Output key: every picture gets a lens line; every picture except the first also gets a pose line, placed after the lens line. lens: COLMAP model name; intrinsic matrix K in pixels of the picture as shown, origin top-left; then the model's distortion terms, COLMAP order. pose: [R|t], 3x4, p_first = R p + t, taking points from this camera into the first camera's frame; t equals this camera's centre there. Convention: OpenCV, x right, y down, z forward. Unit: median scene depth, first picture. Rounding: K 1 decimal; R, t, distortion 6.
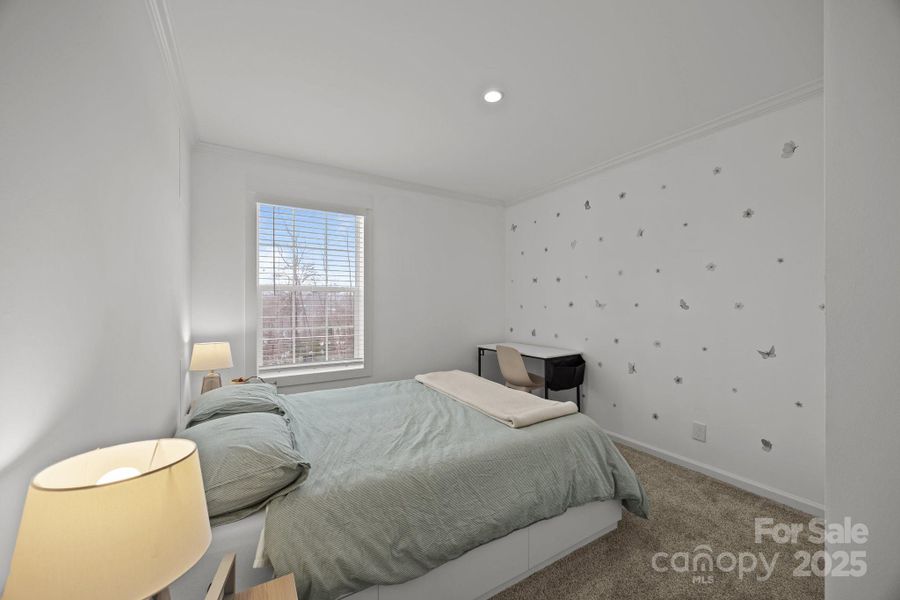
lens RADIAL K [[344.5, 0, 451.9], [0, 344.5, 304.8], [0, 0, 1]] dist [0.000389, -0.000196]
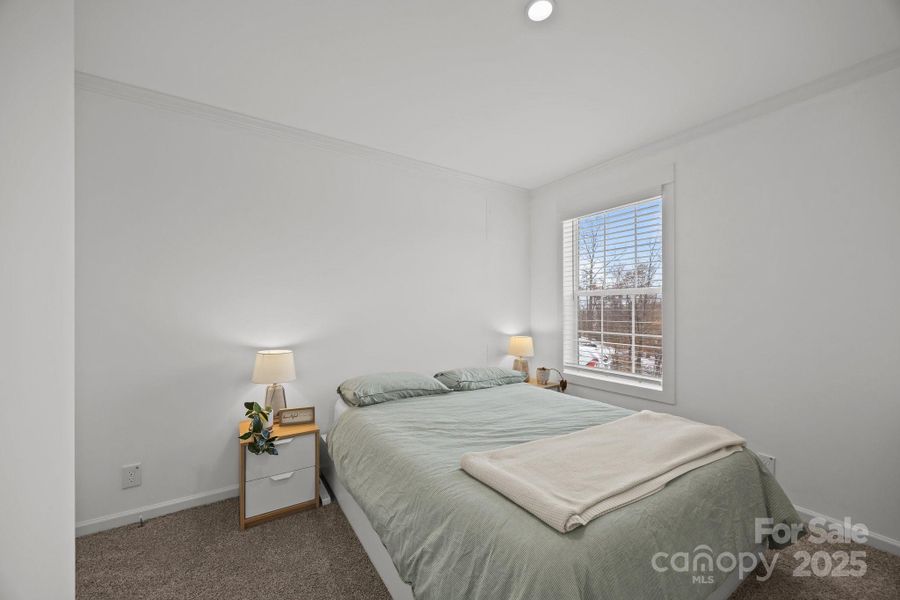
lens RADIAL K [[344.5, 0, 451.9], [0, 344.5, 304.8], [0, 0, 1]] dist [0.000389, -0.000196]
pose [[0.041948, -0.009427, -0.999075, 0.586708], [-0.003961, 0.999946, -0.009602, -0.000624], [0.999112, 0.004360, 0.041908, 0.579101]]
